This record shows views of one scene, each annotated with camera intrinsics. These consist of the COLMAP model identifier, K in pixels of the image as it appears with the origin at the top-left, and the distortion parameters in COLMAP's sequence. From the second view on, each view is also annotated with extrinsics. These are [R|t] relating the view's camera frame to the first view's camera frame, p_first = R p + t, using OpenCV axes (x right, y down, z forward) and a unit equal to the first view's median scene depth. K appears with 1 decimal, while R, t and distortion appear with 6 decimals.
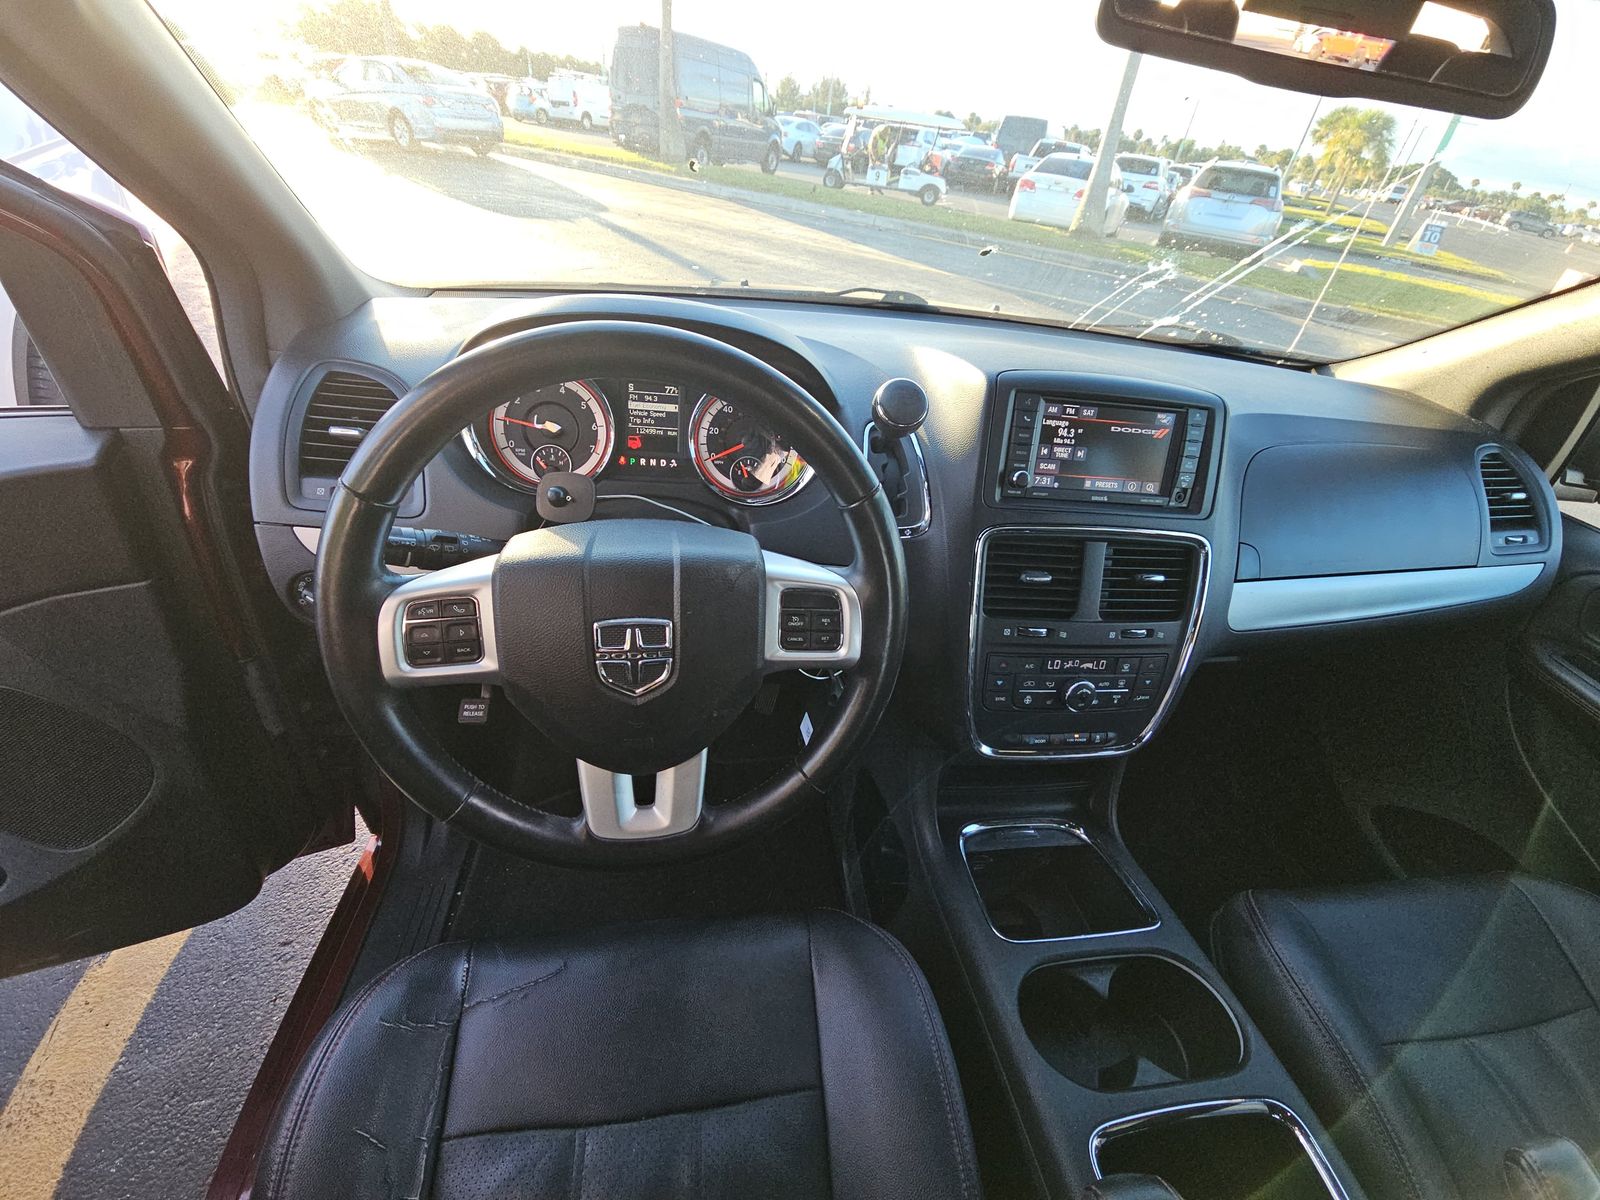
lens RADIAL K [[647.1, 0, 799.1], [0, 647.1, 598.2], [0, 0, 1]] dist [0.007691, -0.007568]
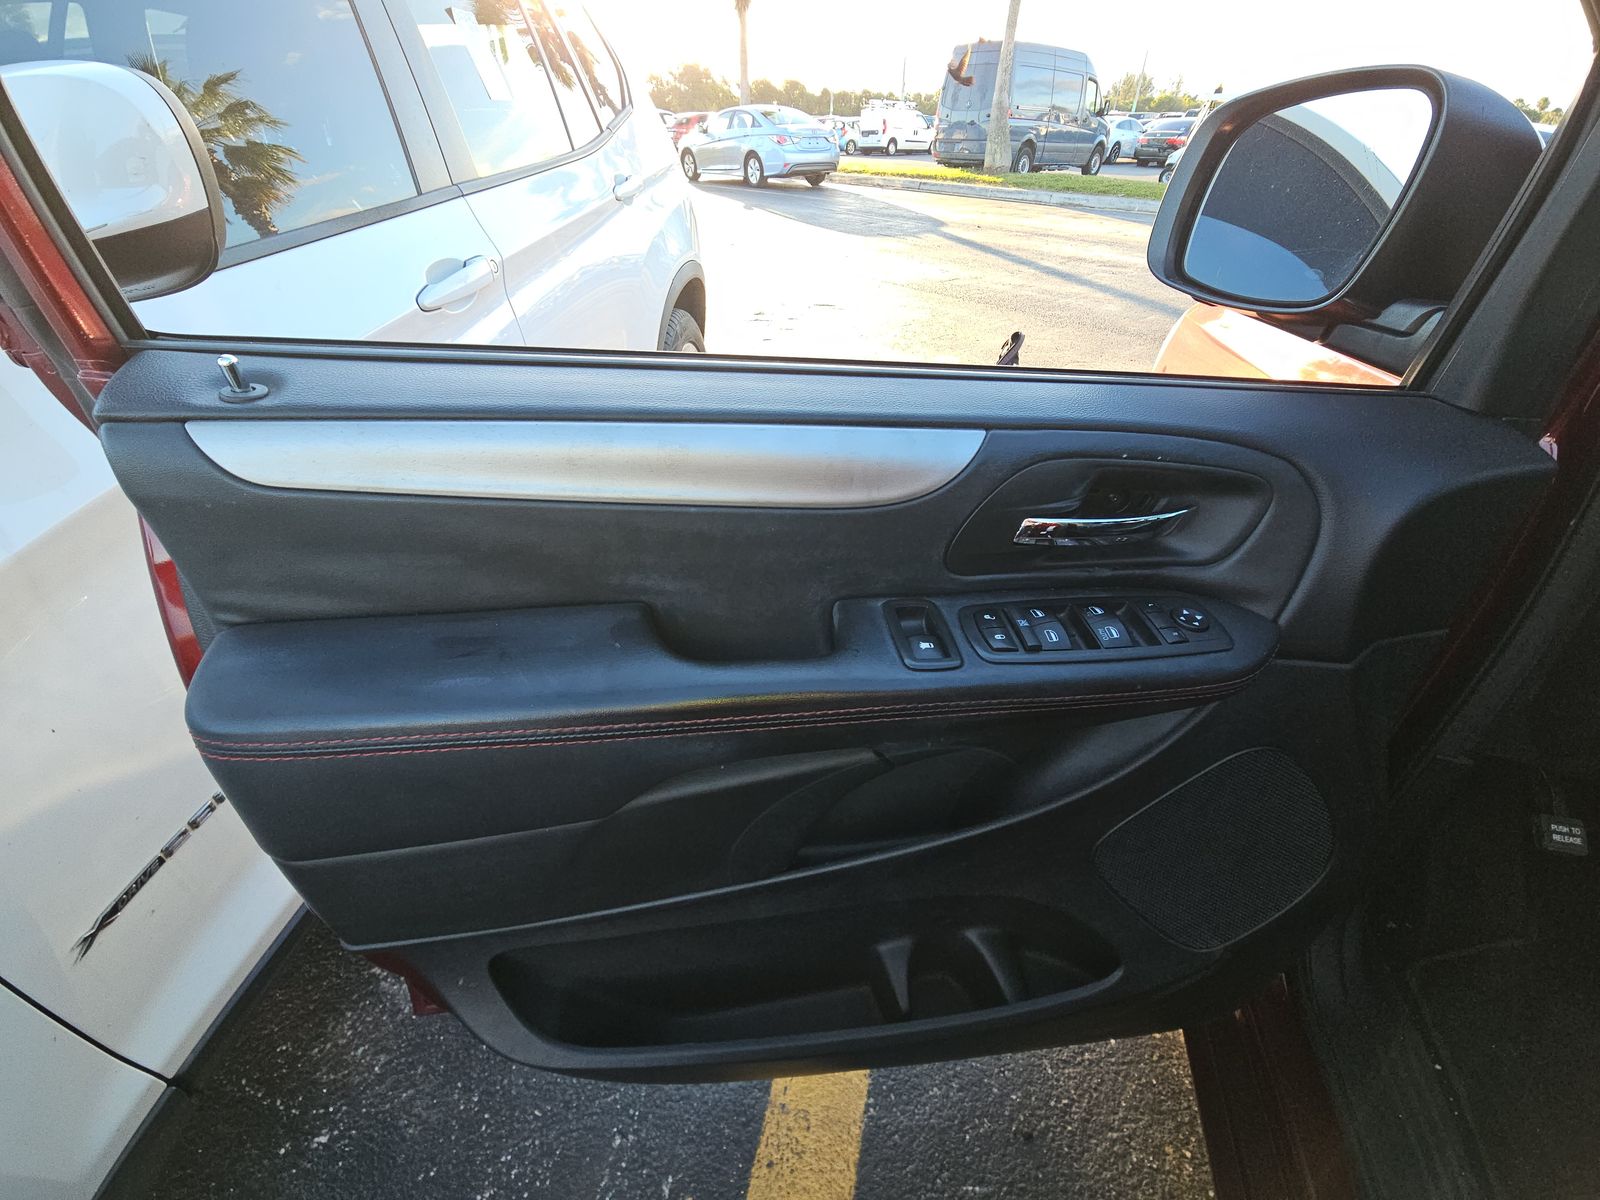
lens RADIAL K [[677.2, 0, 799.0], [0, 677.2, 591.0], [0, 0, 1]] dist [0.000653, -0.009138]
pose [[0.934098, 0.103974, -0.341540, -1.406475], [-0.120129, 0.992406, -0.026435, 0.042823], [0.336198, 0.065722, 0.939495, 0.053028]]
